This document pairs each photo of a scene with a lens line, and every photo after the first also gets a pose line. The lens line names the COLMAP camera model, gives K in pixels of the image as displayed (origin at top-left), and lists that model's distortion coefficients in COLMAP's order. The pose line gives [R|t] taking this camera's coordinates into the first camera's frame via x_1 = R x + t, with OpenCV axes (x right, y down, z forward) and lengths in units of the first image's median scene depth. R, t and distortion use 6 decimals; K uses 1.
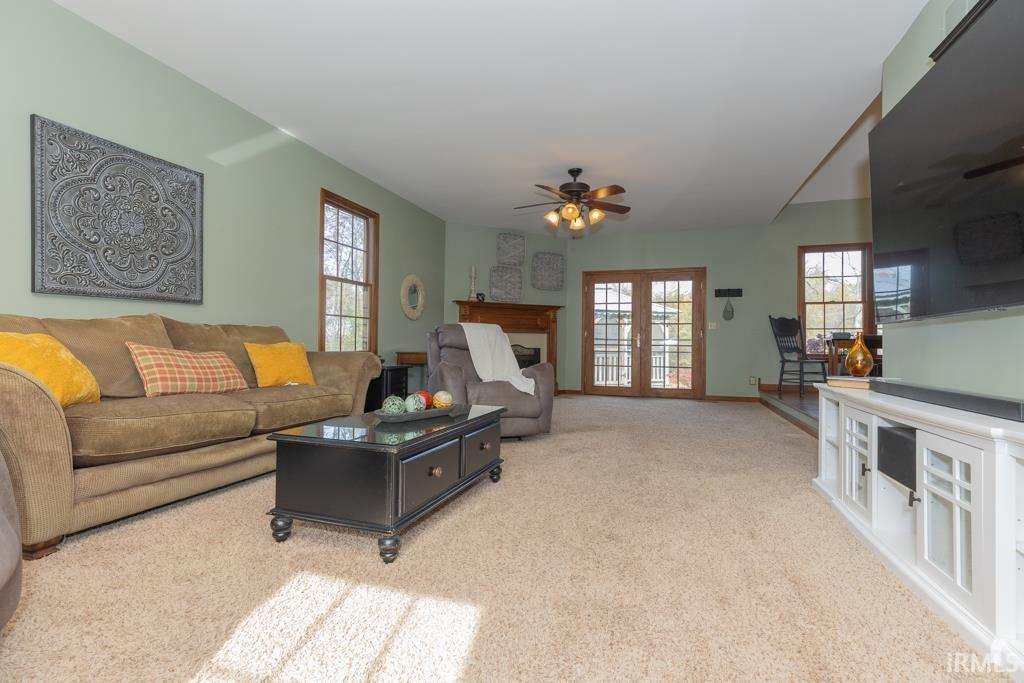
lens RADIAL K [[466.5, 0, 514.4], [0, 466.5, 345.3], [0, 0, 1]] dist [0.002803, 0.000211]
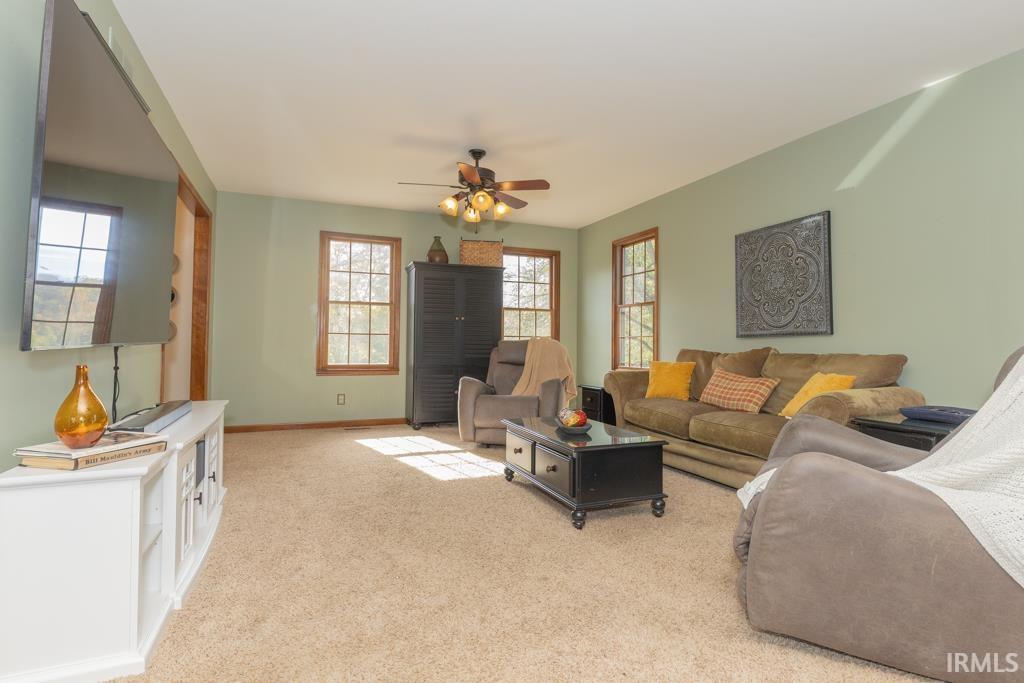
lens RADIAL K [[520.3, 0, 513.7], [0, 520.3, 340.2], [0, 0, 1]] dist [-0.000513, -0.000028]
pose [[-0.754758, -0.022743, -0.655609, 0.699112], [-0.016607, 0.999741, -0.015563, -0.051768], [0.655793, -0.000859, -0.754940, 1.594124]]
